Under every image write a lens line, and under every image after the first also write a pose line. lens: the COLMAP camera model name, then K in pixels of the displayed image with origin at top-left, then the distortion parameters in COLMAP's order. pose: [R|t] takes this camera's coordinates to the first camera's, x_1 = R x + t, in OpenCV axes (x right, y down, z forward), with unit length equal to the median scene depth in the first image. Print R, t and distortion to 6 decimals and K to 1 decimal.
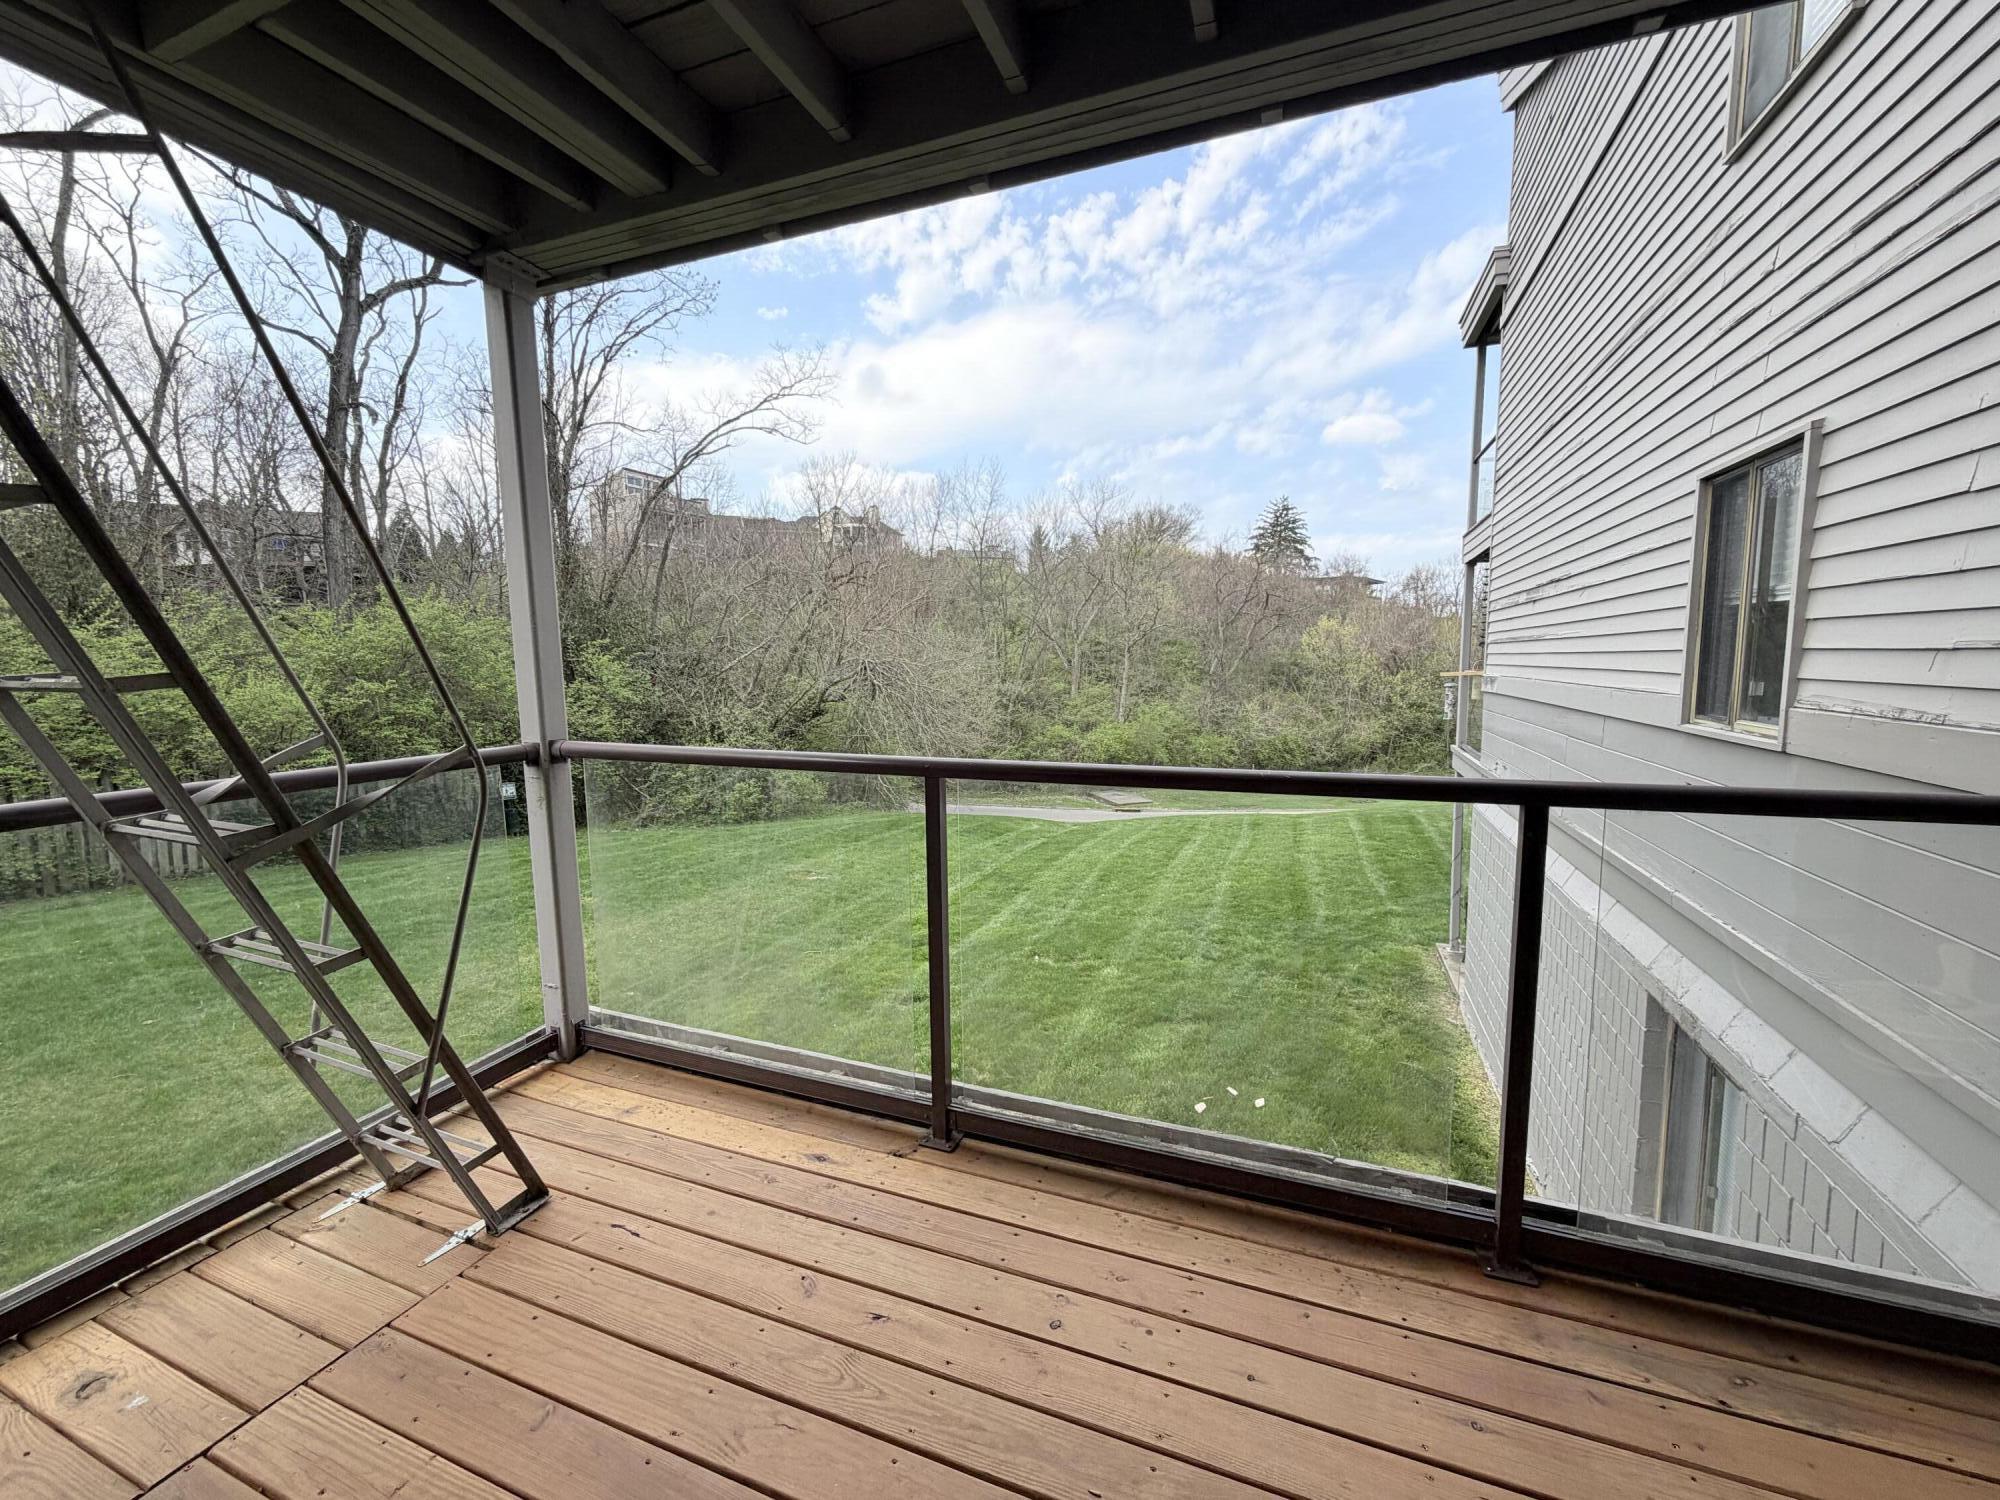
lens RADIAL K [[800.6, 0, 1005.4], [0, 800.6, 741.4], [0, 0, 1]] dist [0.004292, -0.001184]
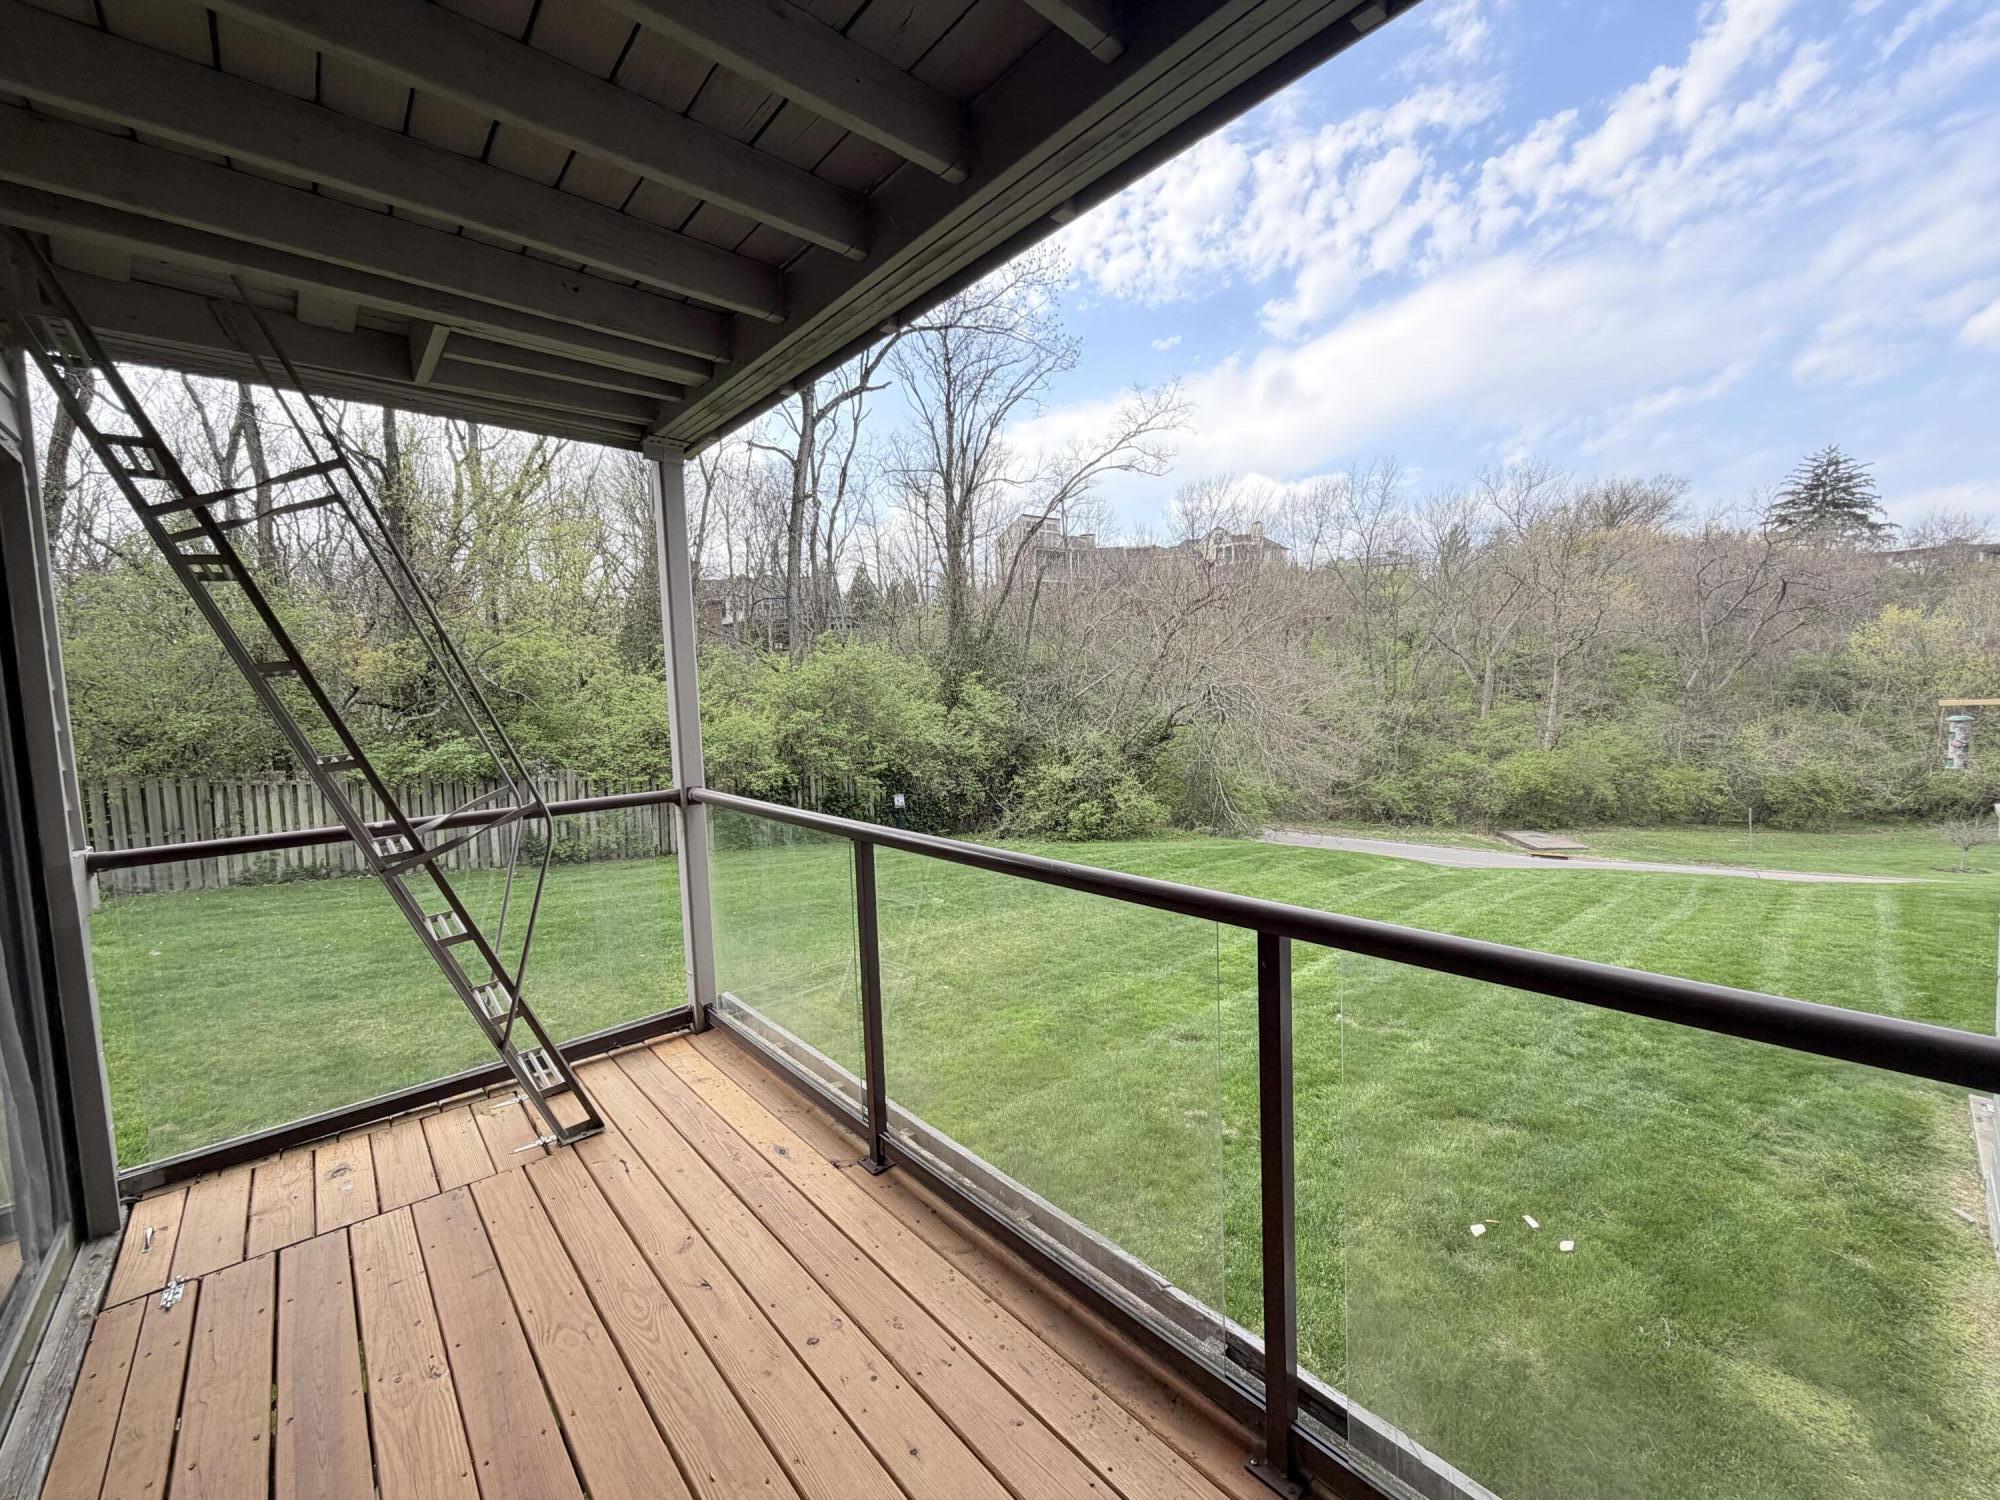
lens RADIAL K [[800.6, 0, 1004.1], [0, 800.6, 751.6], [0, 0, 1]] dist [0.004292, -0.001184]
pose [[0.887323, 0.018083, -0.460794, 0.060365], [-0.023468, 0.999707, -0.005959, -0.007841], [0.460551, 0.016101, 0.887487, 0.007884]]
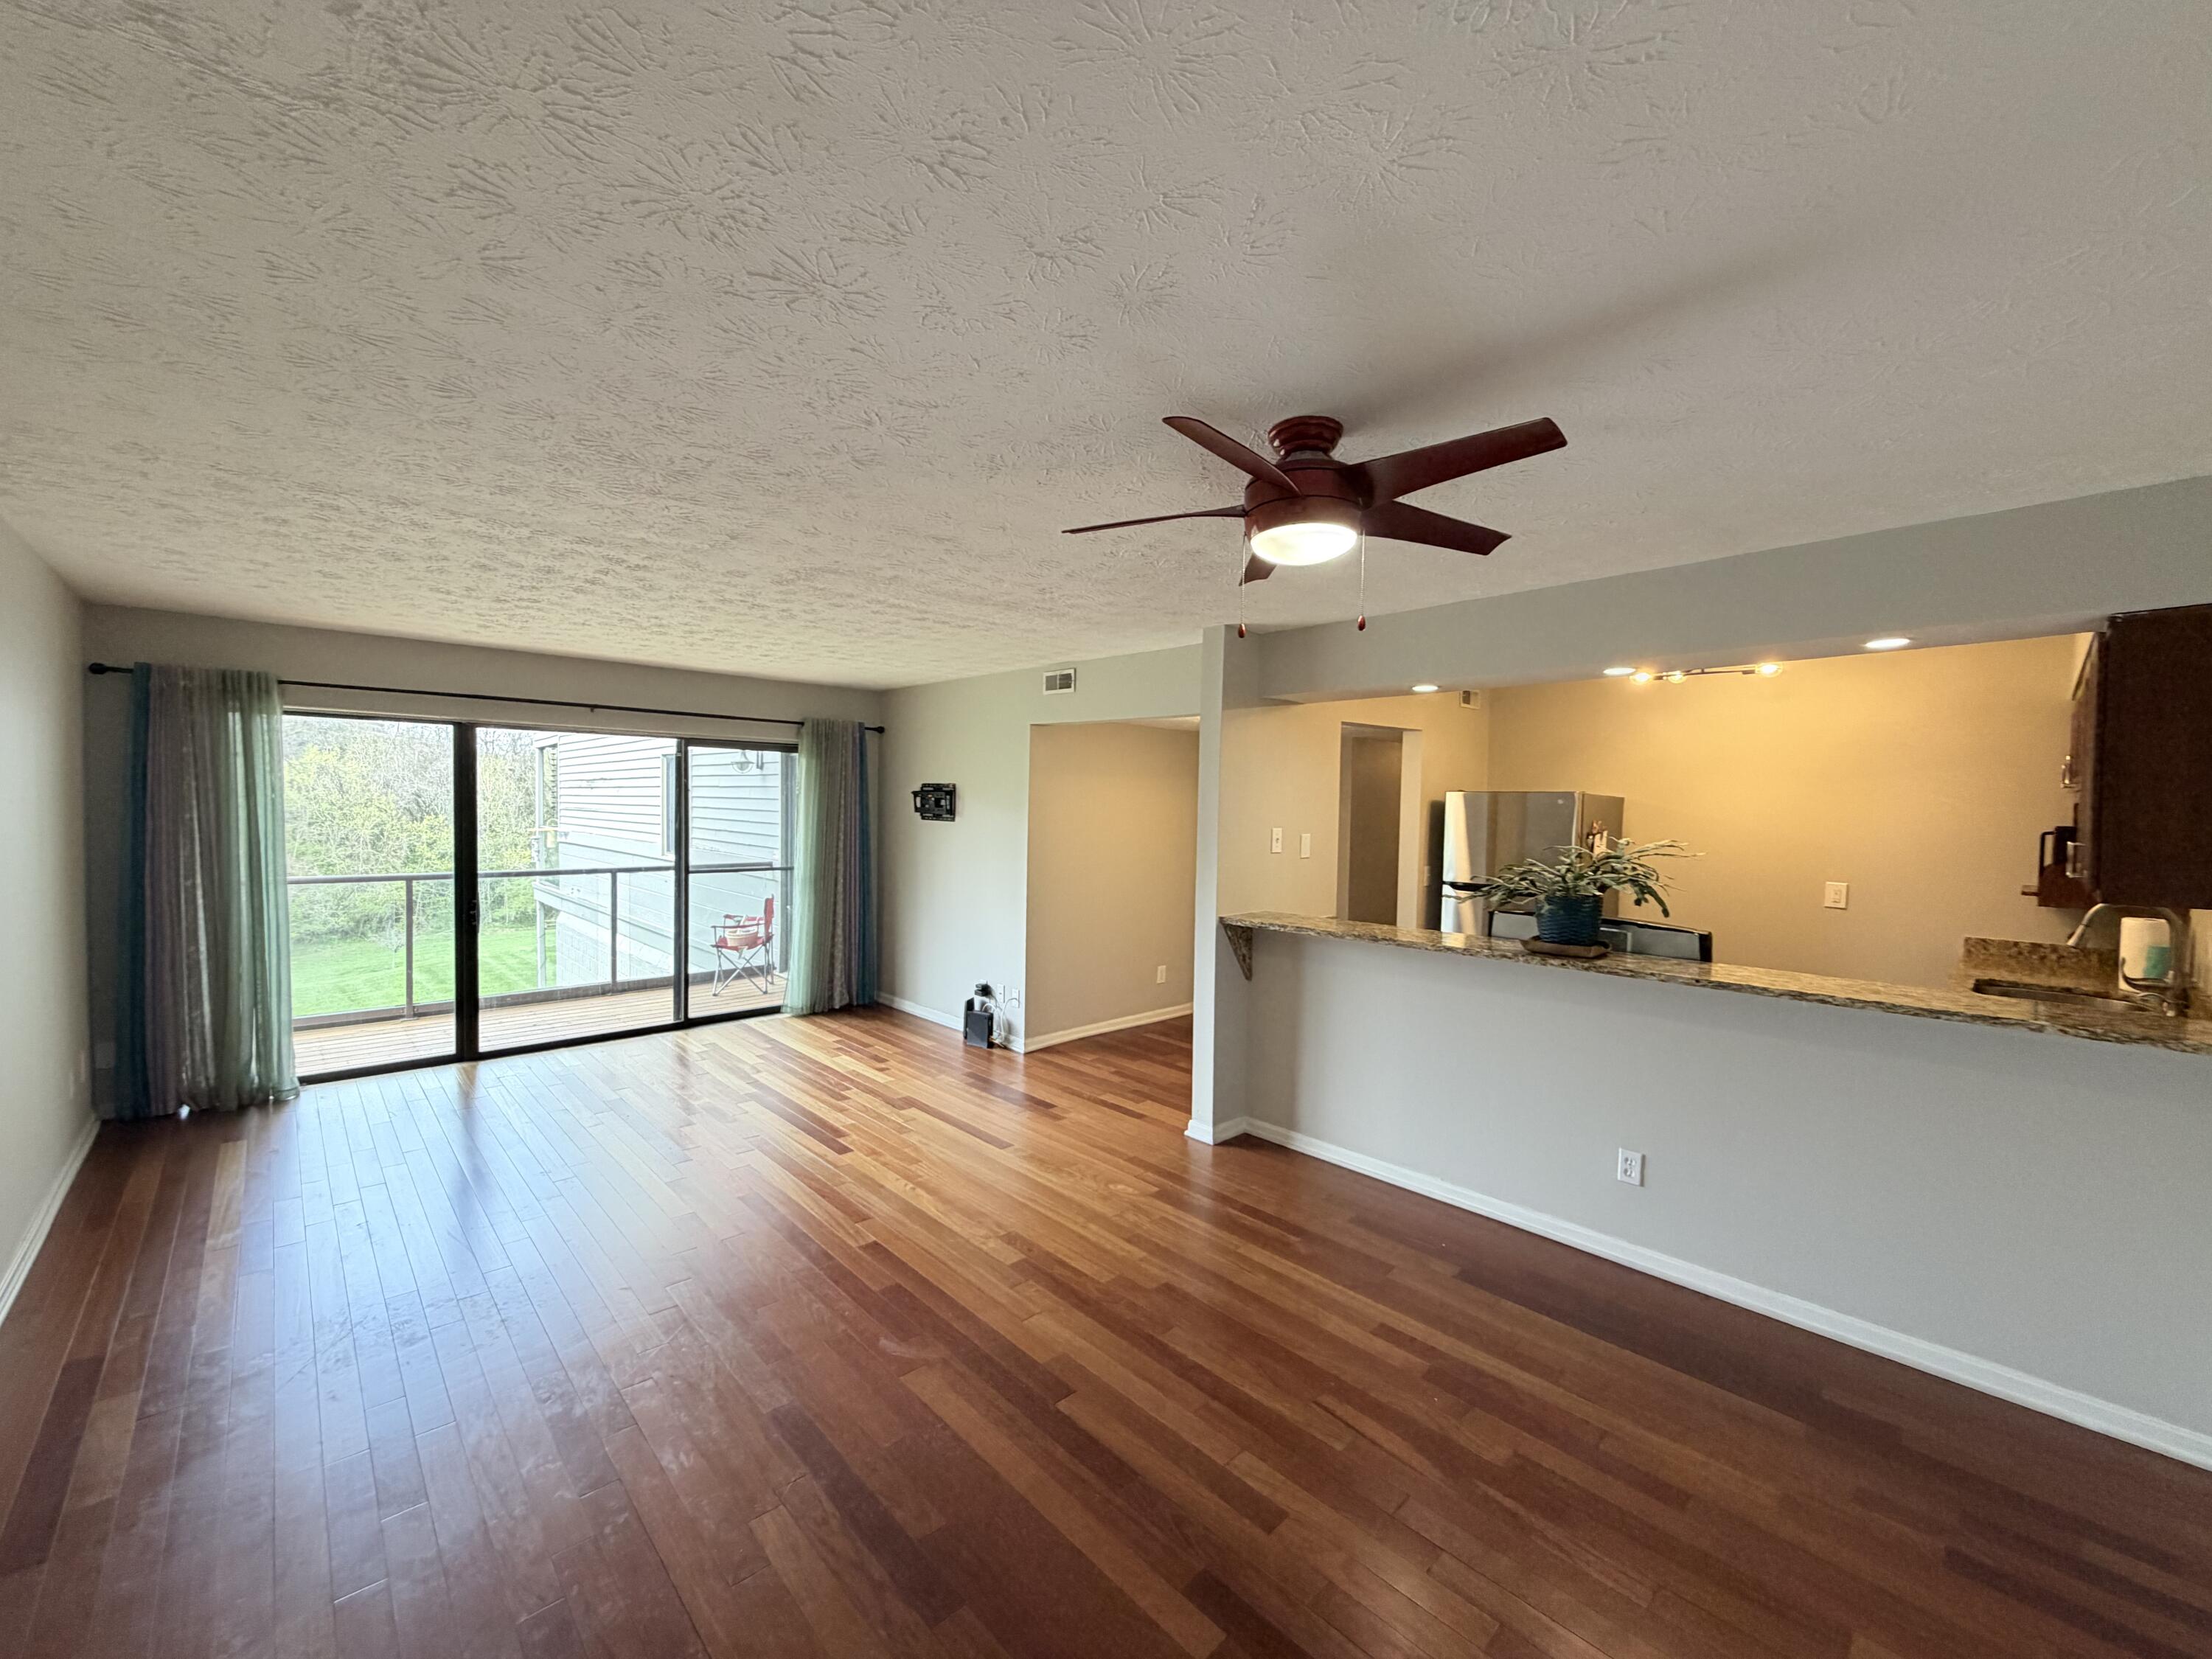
lens RADIAL K [[885.4, 0, 1105.0], [0, 885.4, 836.3], [0, 0, 1]] dist [0.004292, -0.001184]
pose [[0.433346, -0.013385, 0.901128, -0.118954], [0.070590, 0.997322, -0.019132, 0.007786], [-0.898459, 0.071902, 0.433130, -0.164423]]
